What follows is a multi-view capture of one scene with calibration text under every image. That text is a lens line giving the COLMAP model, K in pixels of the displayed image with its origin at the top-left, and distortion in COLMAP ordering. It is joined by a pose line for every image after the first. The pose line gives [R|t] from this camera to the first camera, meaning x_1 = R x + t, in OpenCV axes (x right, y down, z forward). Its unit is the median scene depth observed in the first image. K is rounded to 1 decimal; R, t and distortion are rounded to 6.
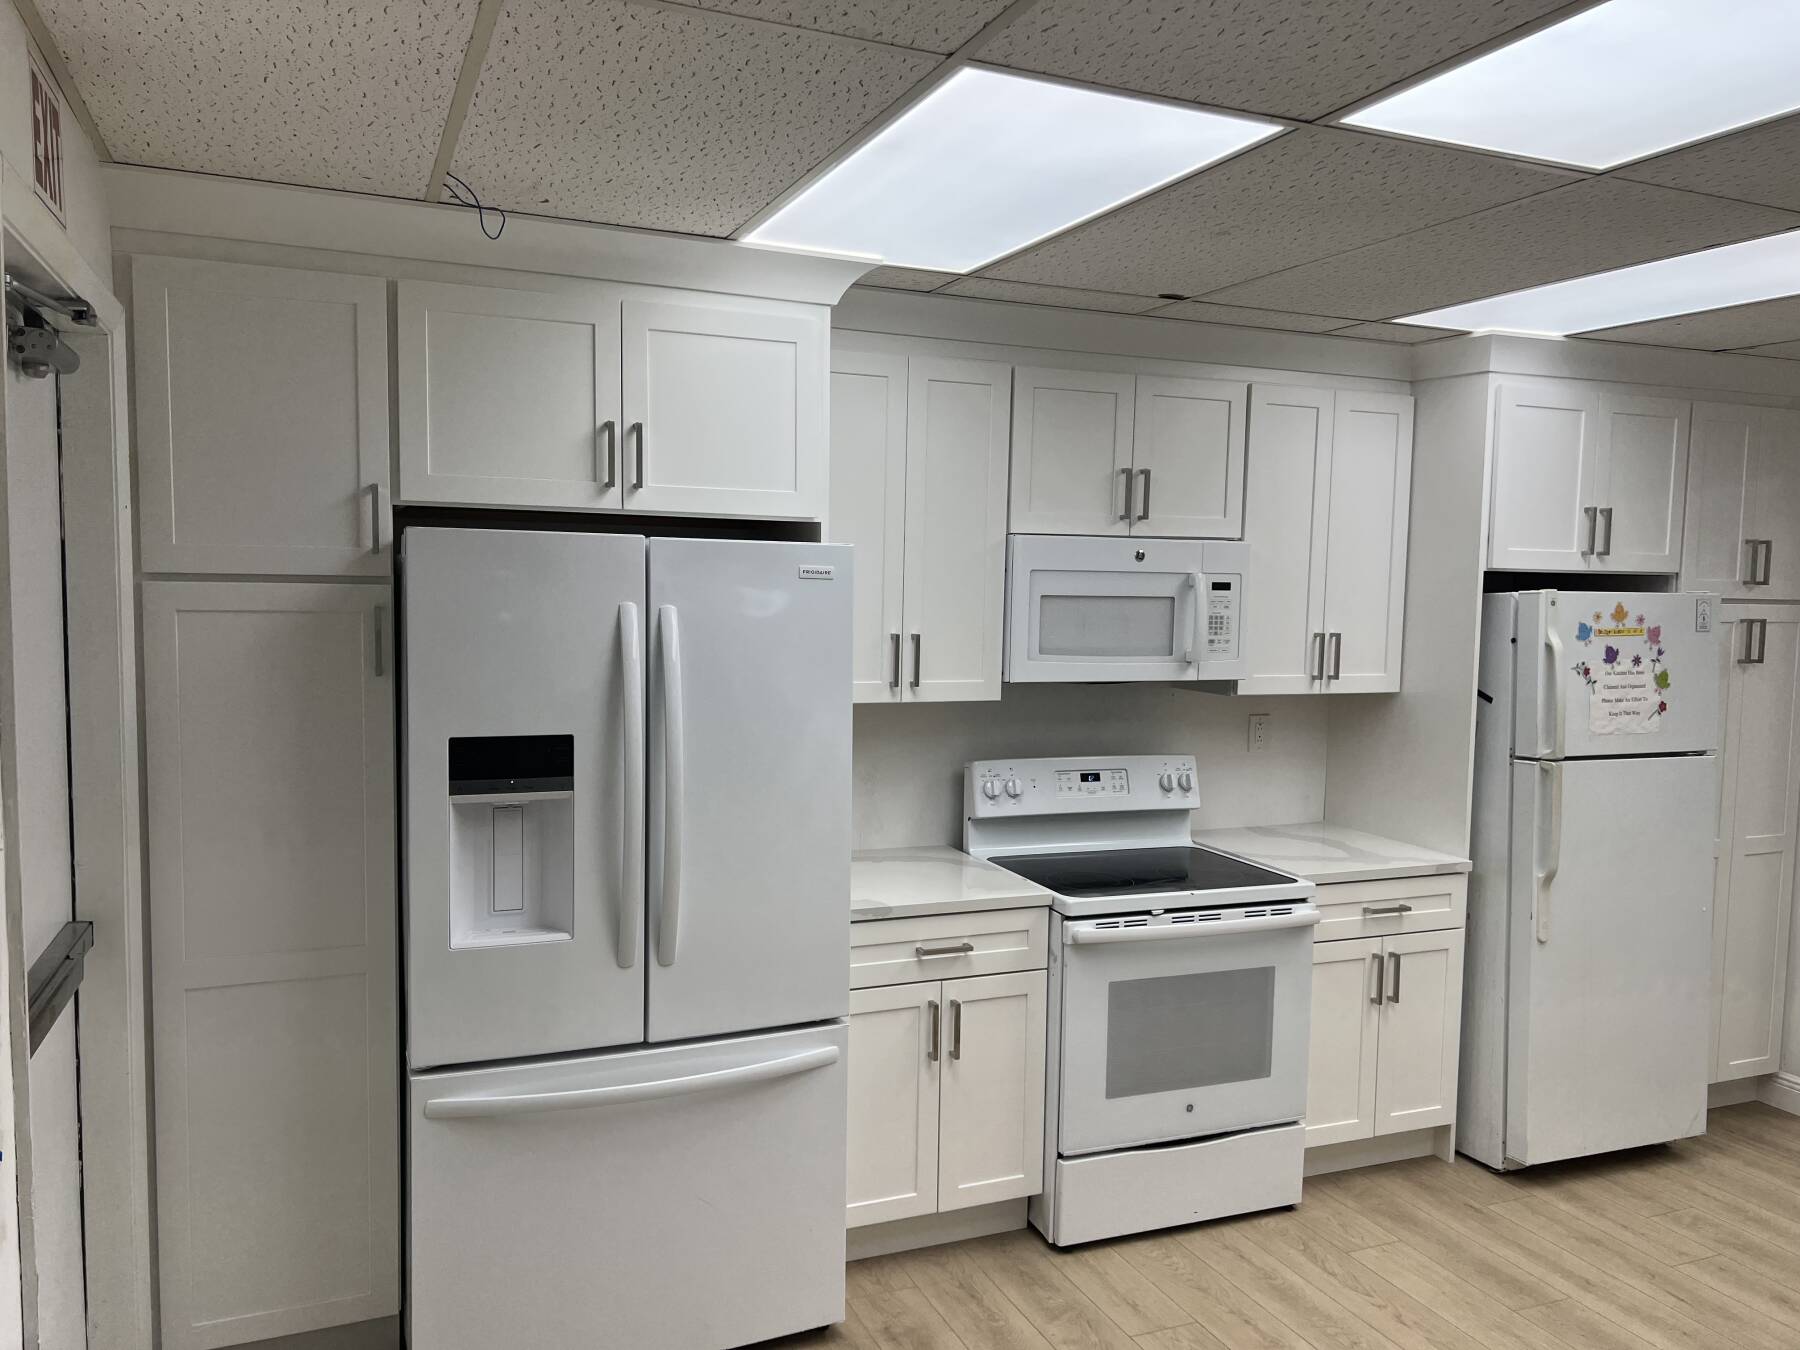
lens RADIAL K [[1337.8, 0, 901.1], [0, 1337.8, 674.7], [0, 0, 1]] dist [0.056980, -0.057485]
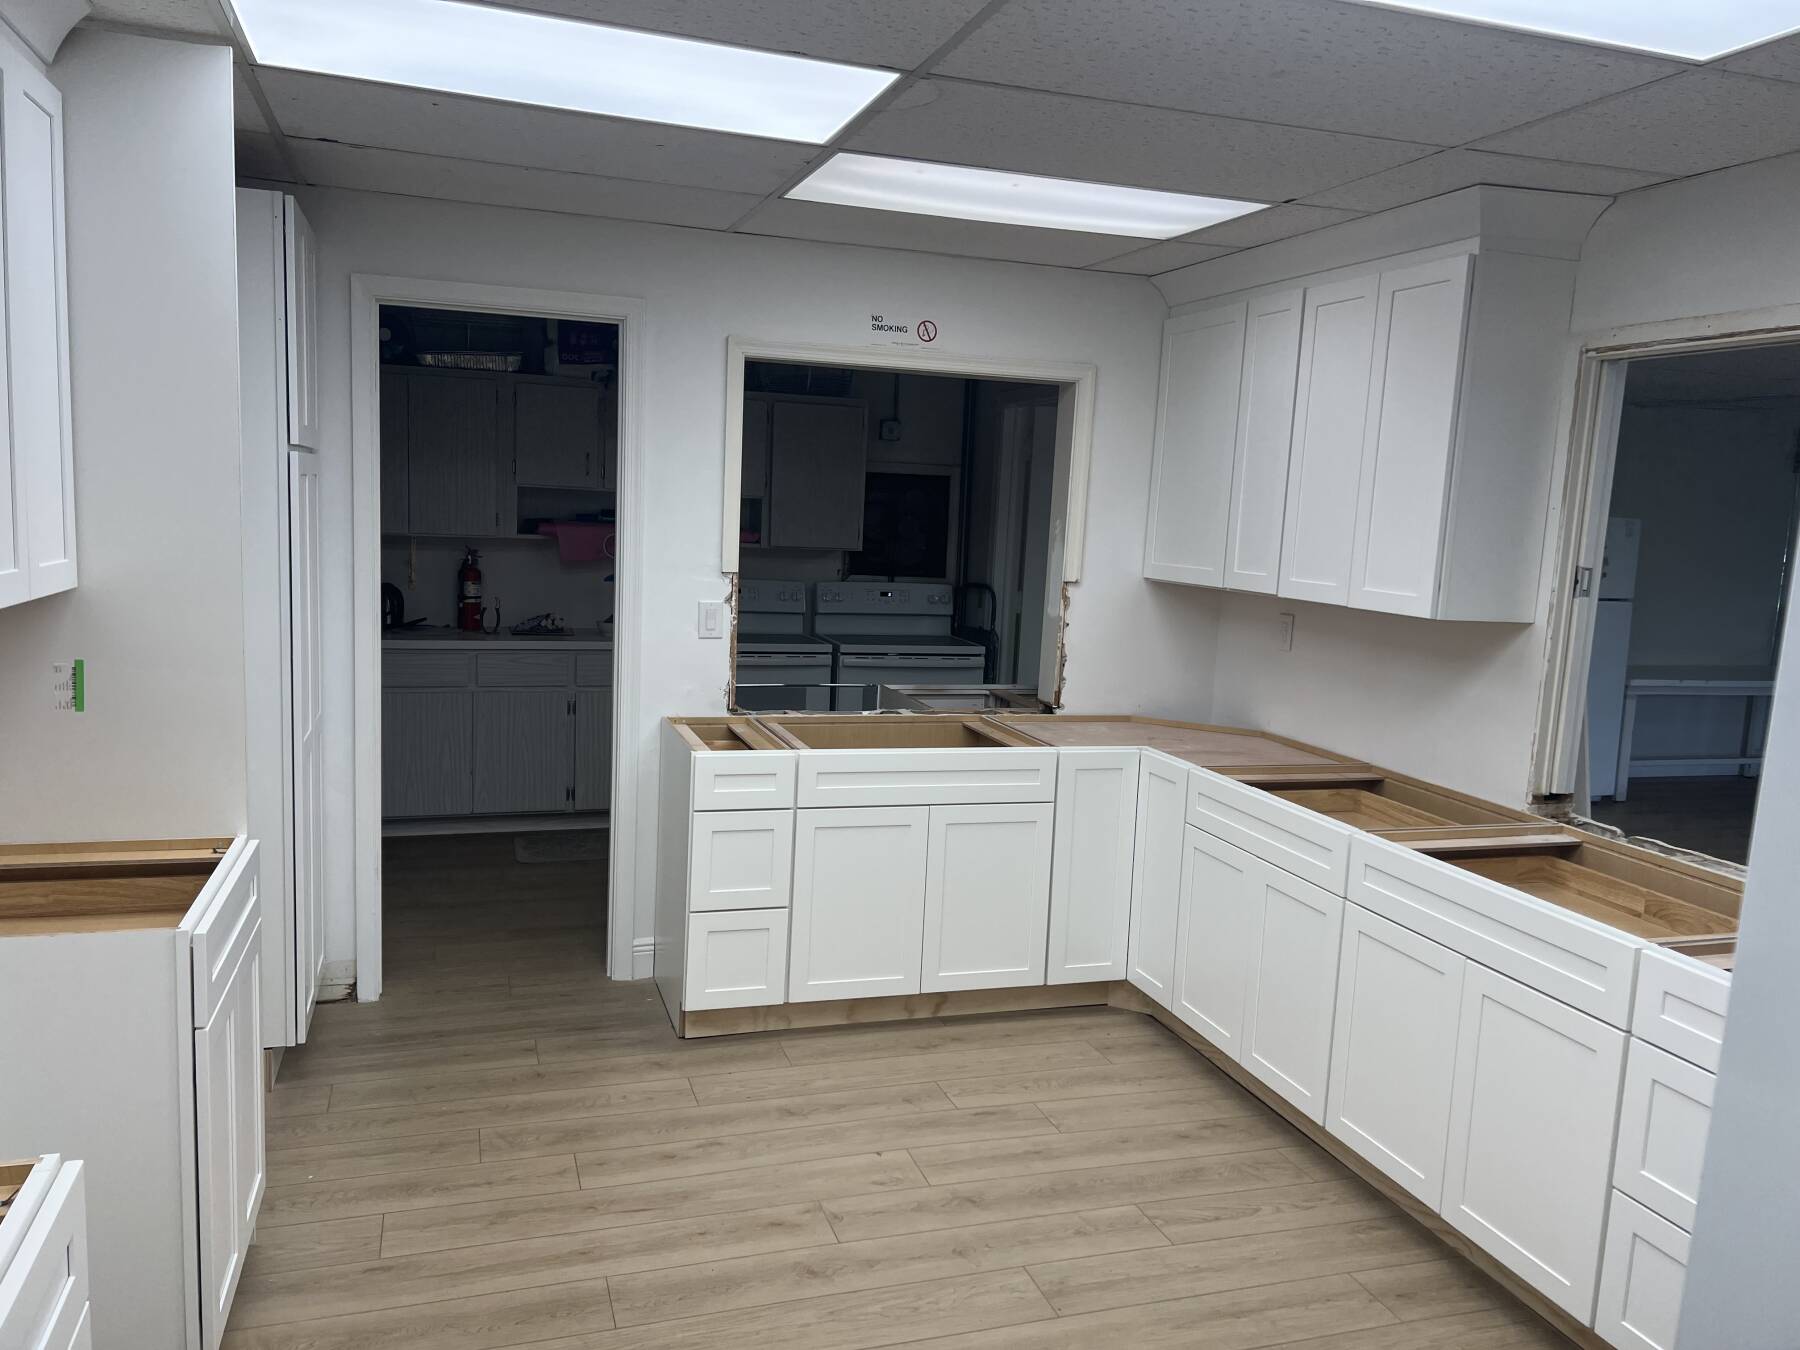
lens RADIAL K [[1337.8, 0, 903.8], [0, 1337.8, 681.9], [0, 0, 1]] dist [0.056980, -0.057485]
pose [[0.083839, -0.144937, 0.985883, -0.249430], [0.027387, 0.989327, 0.143114, -0.026184], [-0.996103, 0.015002, 0.086914, 0.660405]]
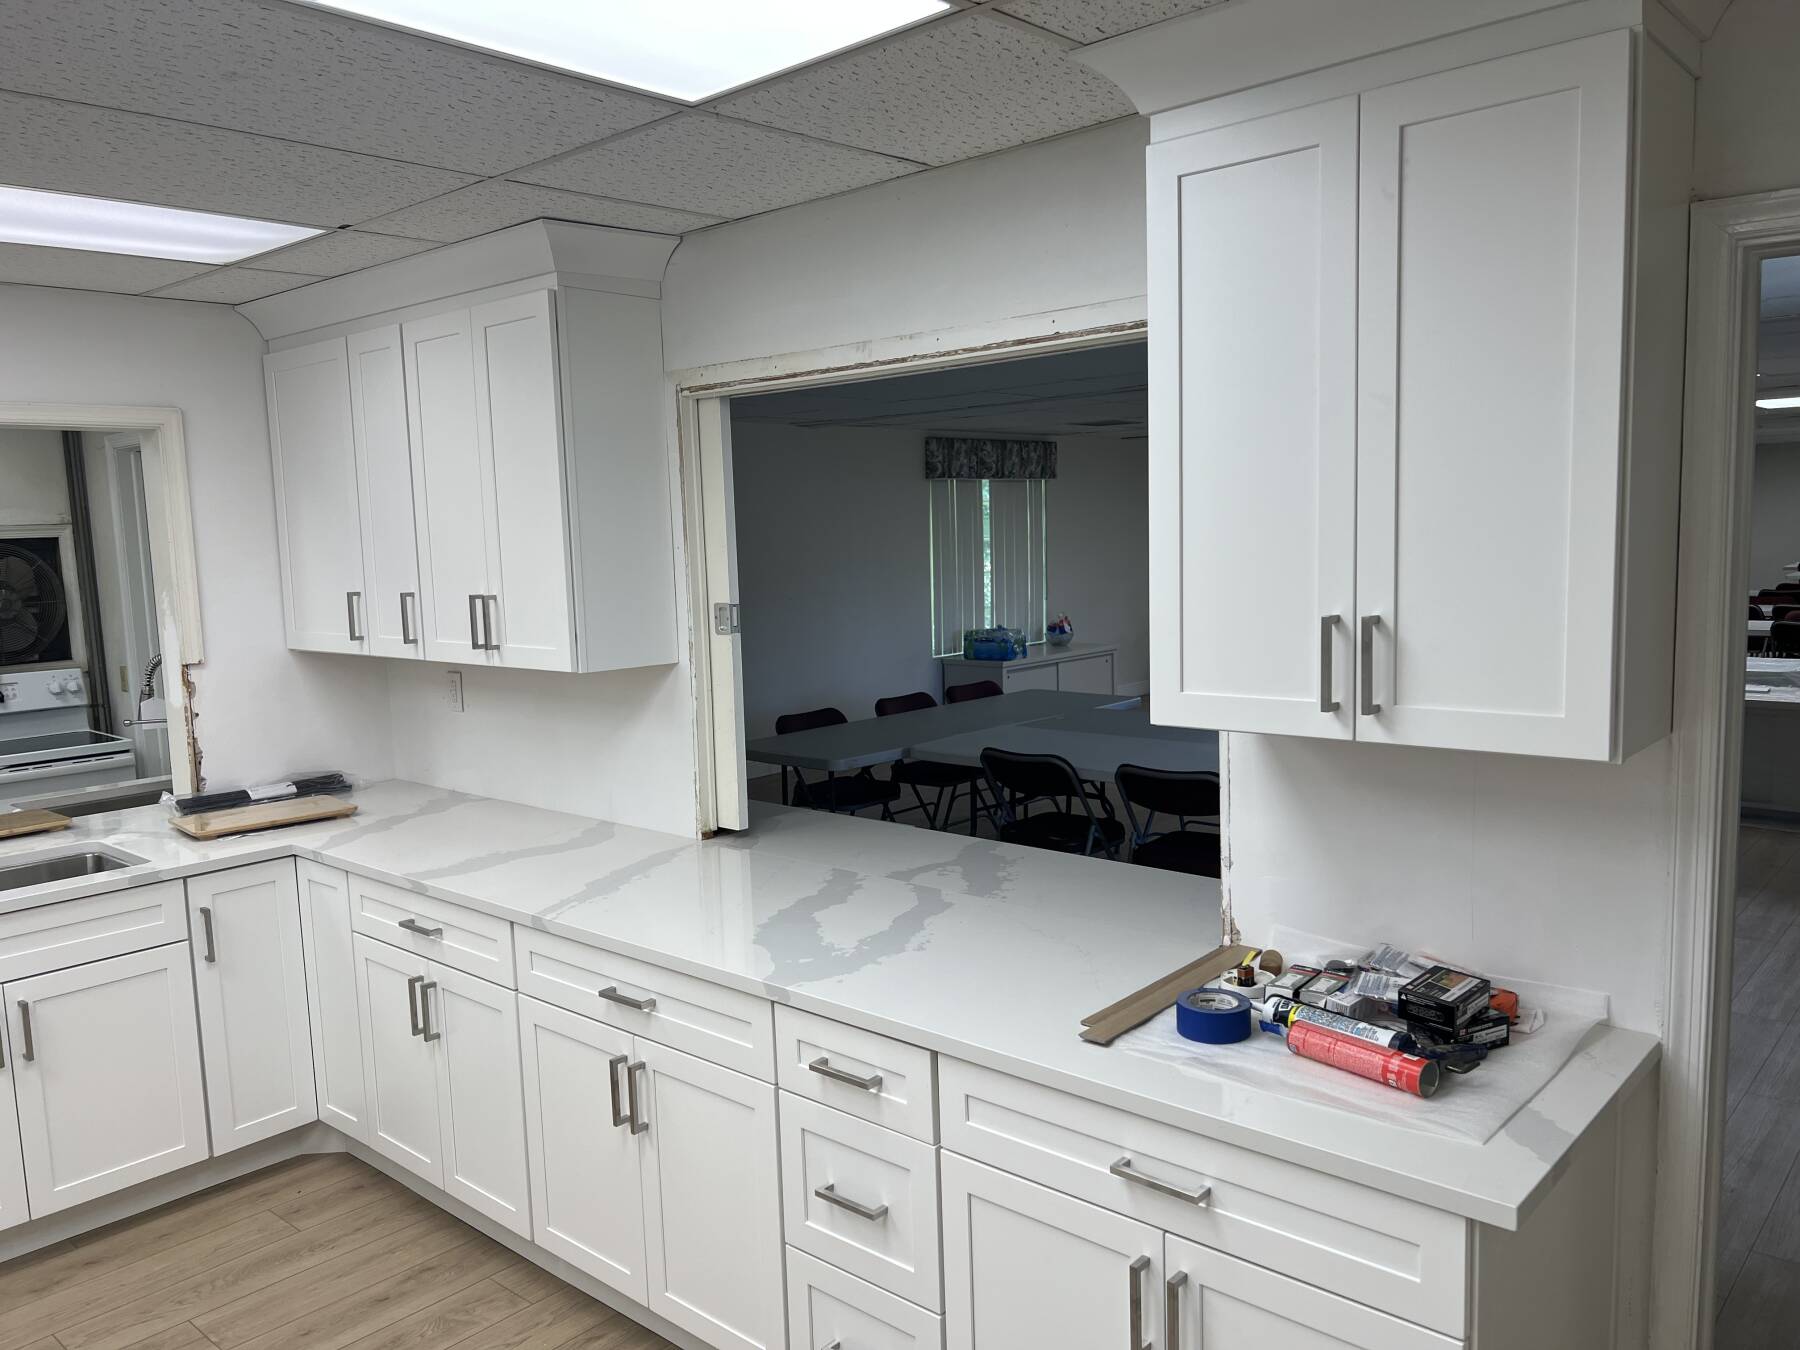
lens RADIAL K [[1337.8, 0, 885.2], [0, 1337.8, 686.7], [0, 0, 1]] dist [0.056980, -0.057485]
pose [[-0.425949, -0.111342, 0.897870, -0.172107], [0.092172, 0.981895, 0.165488, -0.044858], [-0.900040, 0.153248, -0.407975, 0.551625]]
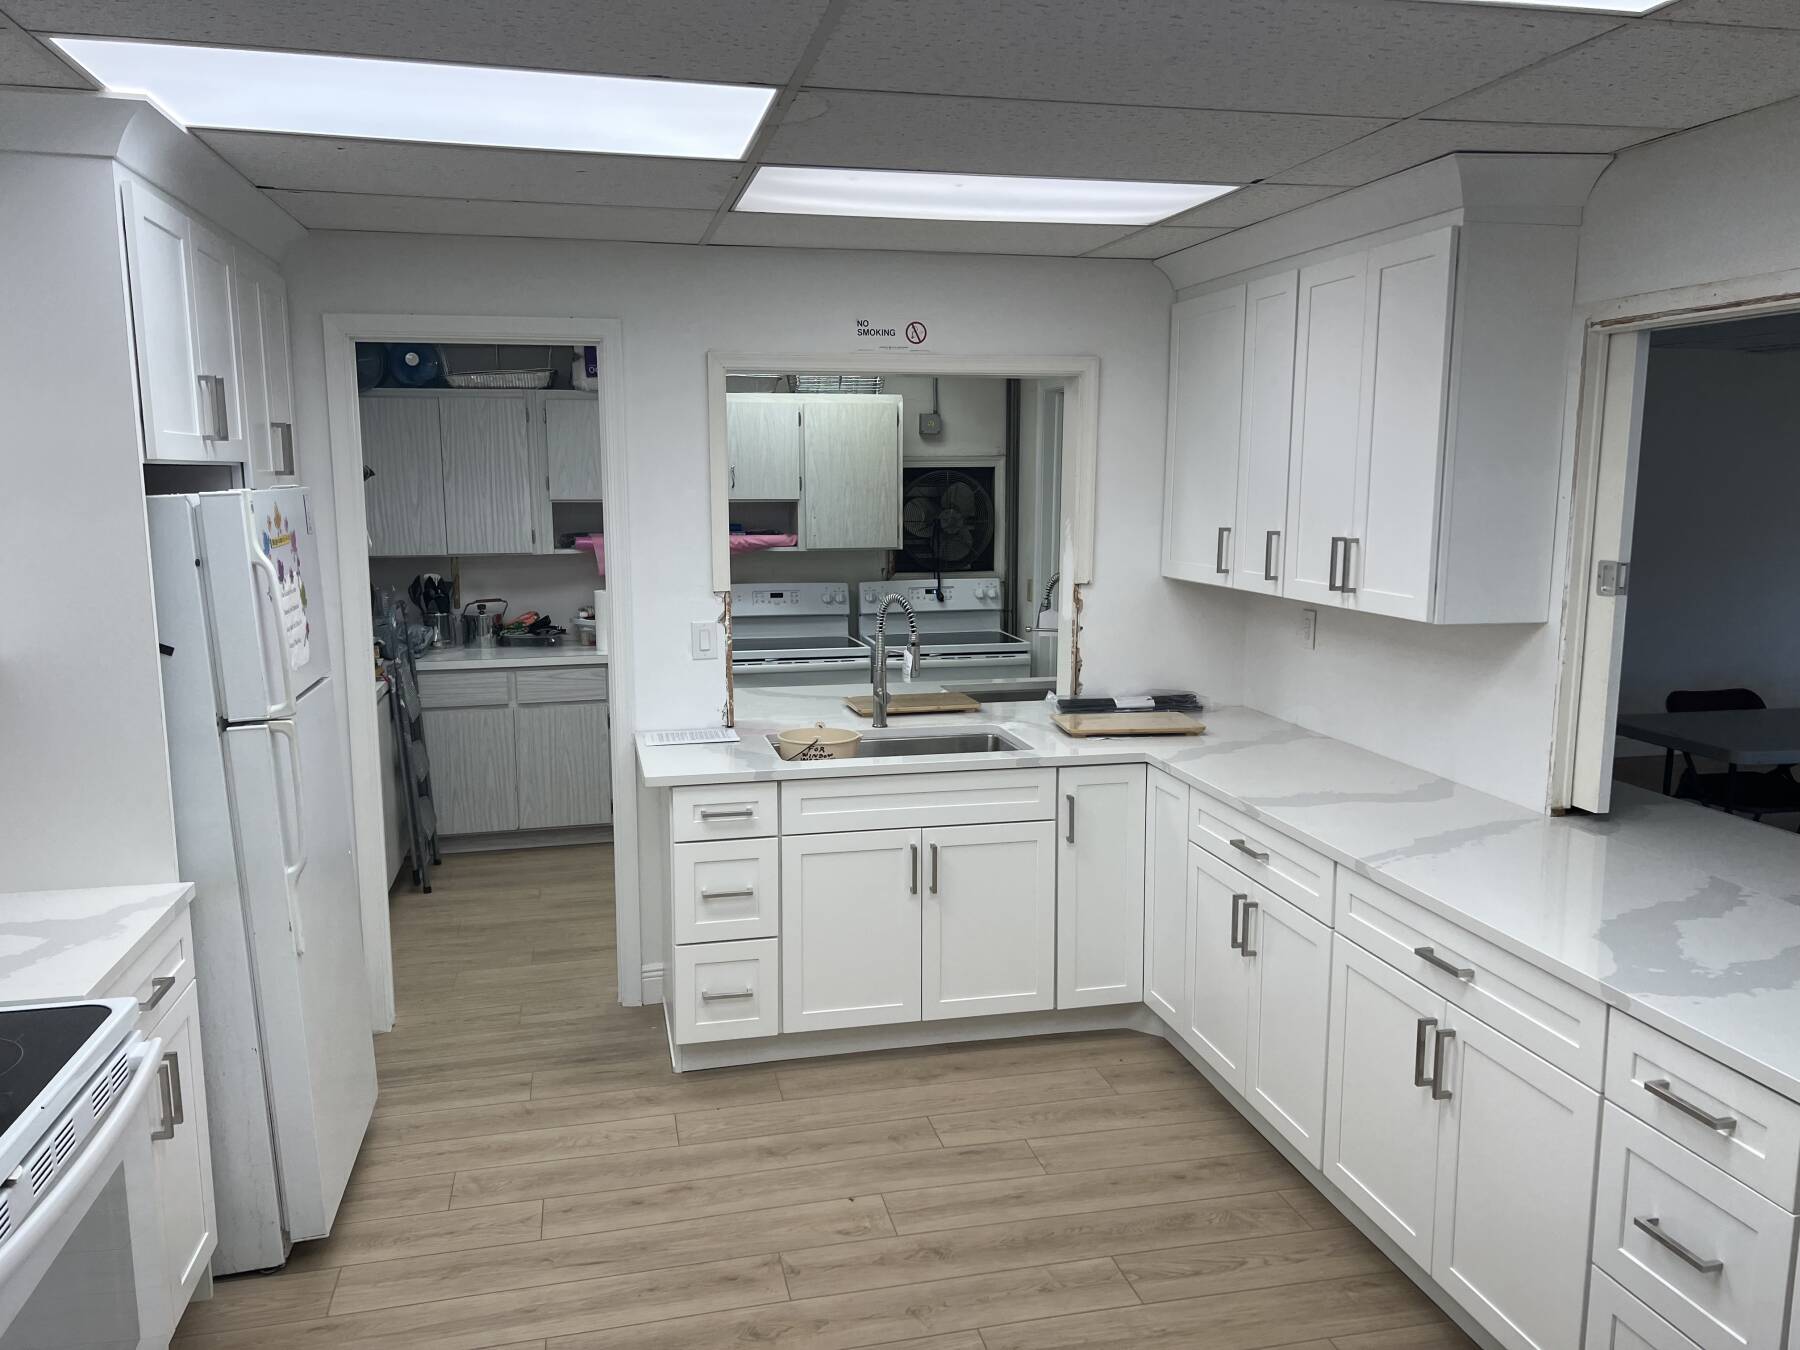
lens RADIAL K [[1337.8, 0, 904.8], [0, 1337.8, 678.1], [0, 0, 1]] dist [0.056980, -0.057485]
pose [[0.169982, -0.164770, 0.971575, -0.194075], [0.075303, 0.985212, 0.153908, -0.050344], [-0.982566, 0.047001, 0.179876, 0.550176]]
